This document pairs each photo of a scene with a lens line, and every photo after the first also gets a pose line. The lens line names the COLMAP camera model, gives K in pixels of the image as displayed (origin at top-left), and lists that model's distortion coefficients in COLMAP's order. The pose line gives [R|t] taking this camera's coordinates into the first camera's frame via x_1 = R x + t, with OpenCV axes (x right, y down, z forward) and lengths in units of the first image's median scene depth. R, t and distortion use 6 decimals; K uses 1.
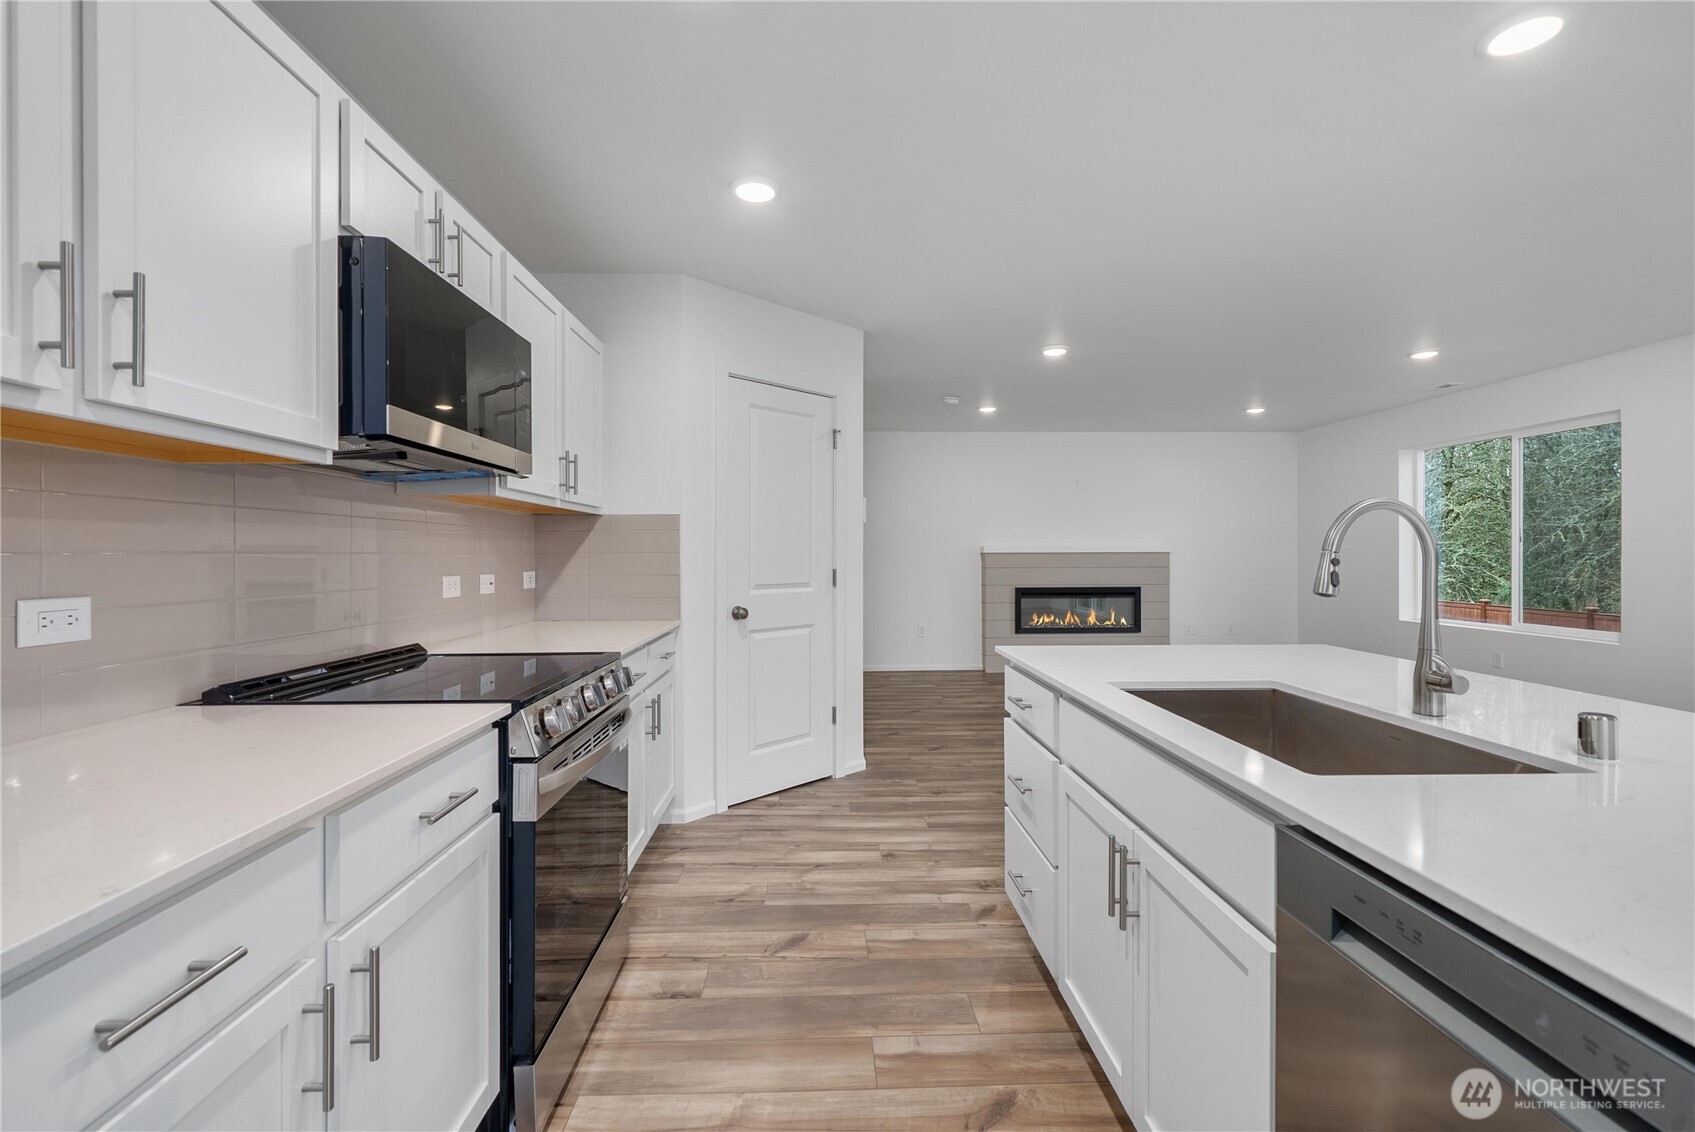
lens RADIAL K [[757.5, 0, 842.3], [0, 757.5, 554.5], [0, 0, 1]] dist [-0.002005, -0.000164]
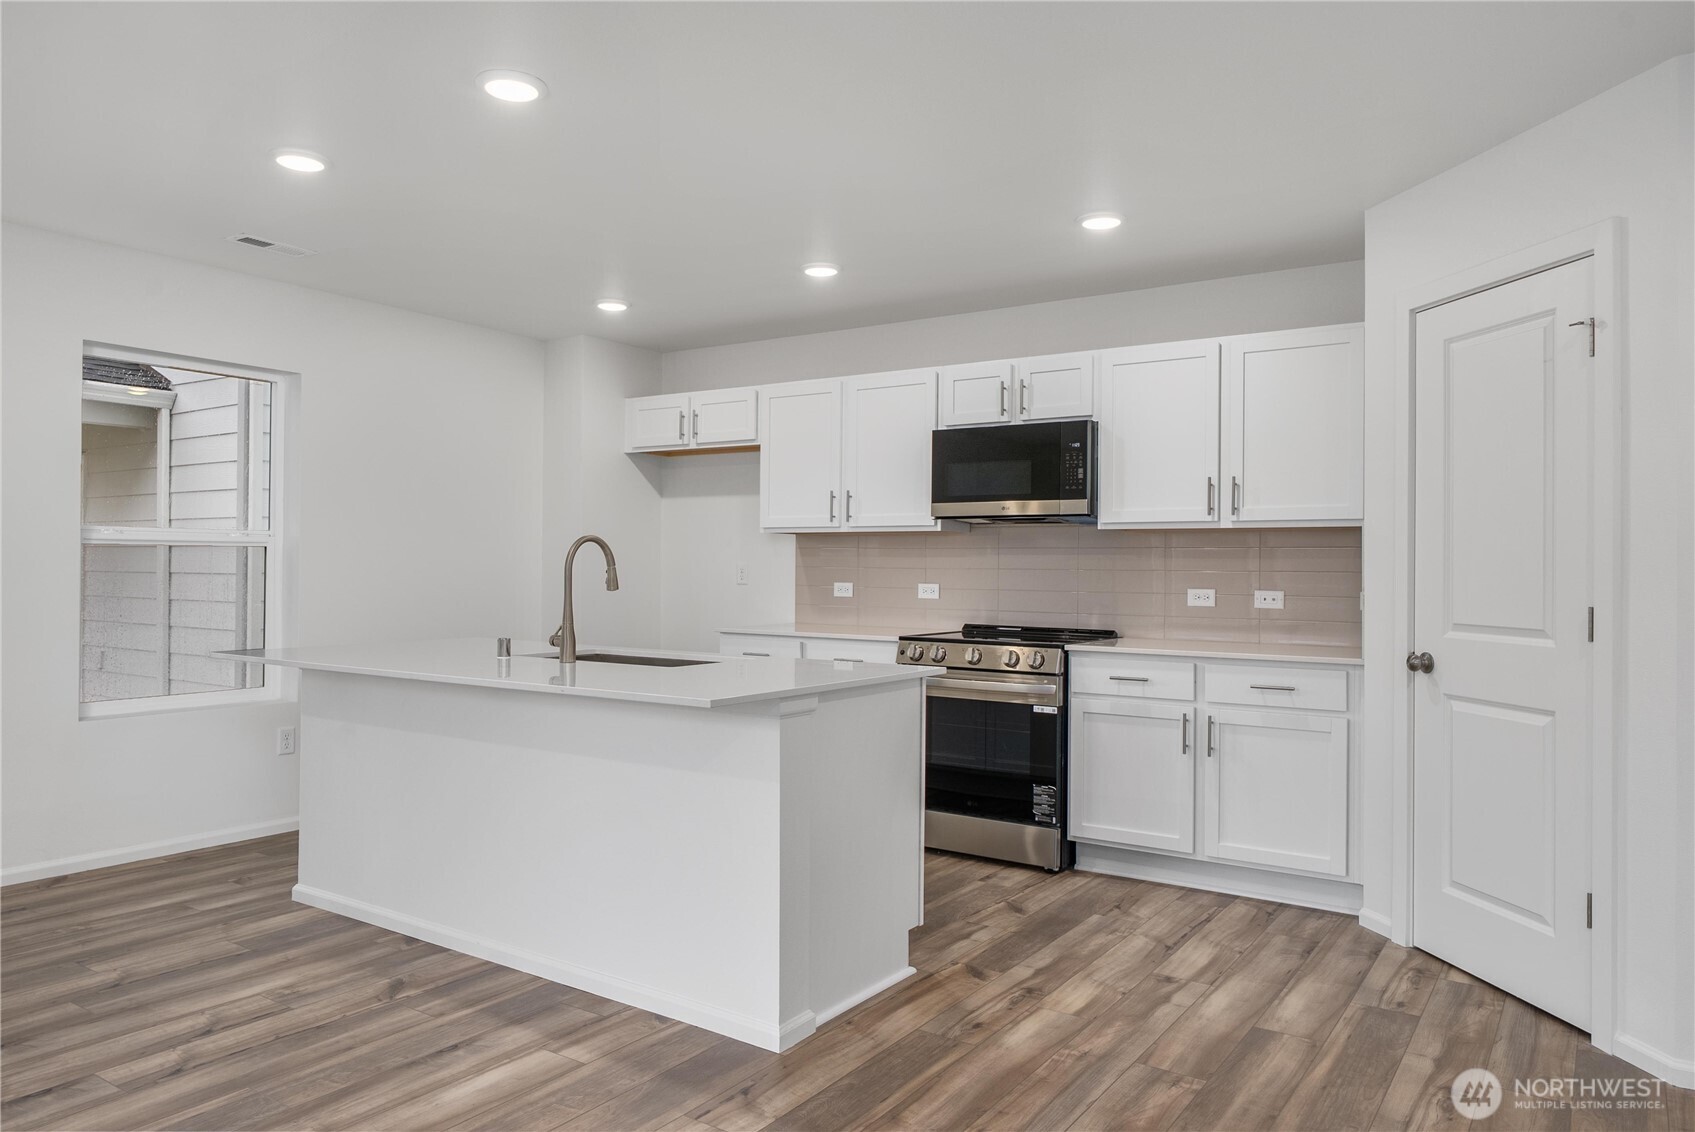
lens RADIAL K [[1138.9, 0, 847.5], [0, 1138.9, 566.0], [0, 0, 1]] dist [0.001058, 0.003204]
pose [[-0.594074, -0.005660, -0.804391, 0.930267], [-0.008388, 0.999964, -0.000841, -0.002129], [0.804367, 0.006248, -0.594100, 1.143995]]
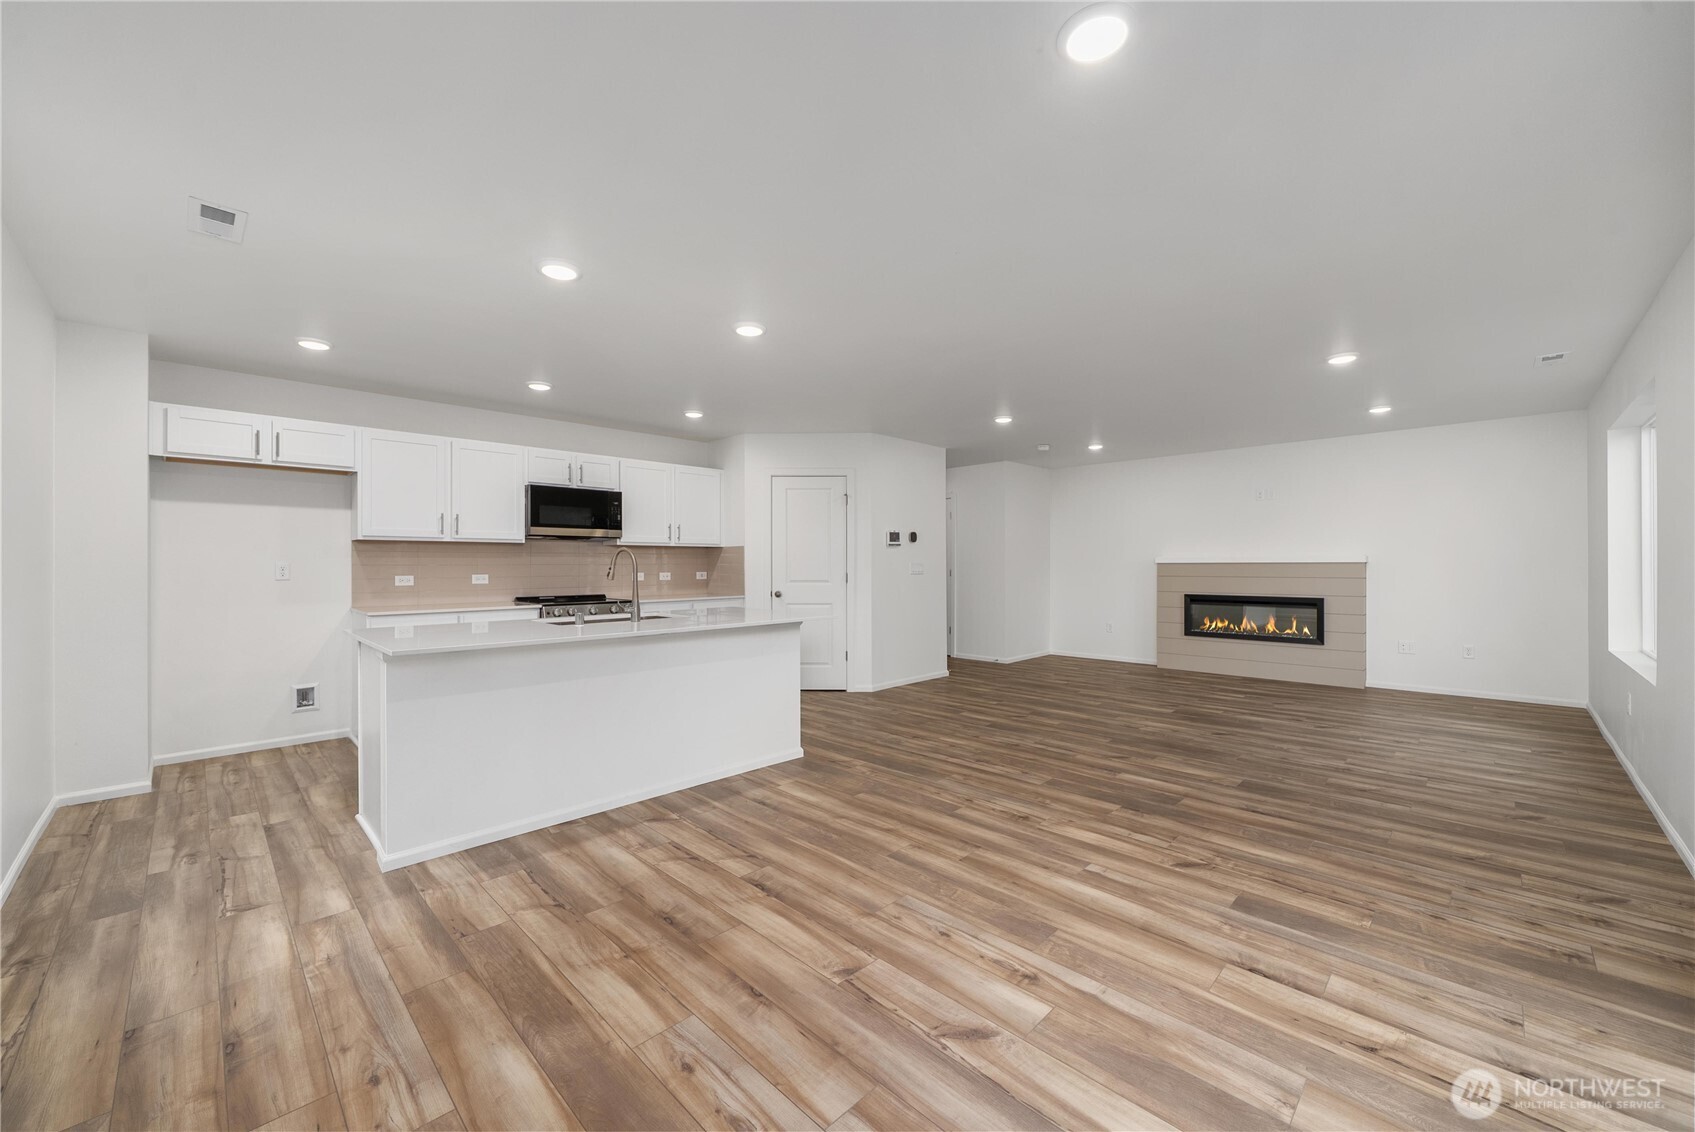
lens RADIAL K [[653.2, 0, 847.5], [0, 653.2, 566.0], [0, 0, 1]] dist [-0.000910, -0.000258]
pose [[0.681351, 0.004349, -0.731944, 1.204219], [-0.000073, 0.999983, 0.005874, -0.006849], [0.731957, -0.003949, 0.681340, -0.039232]]
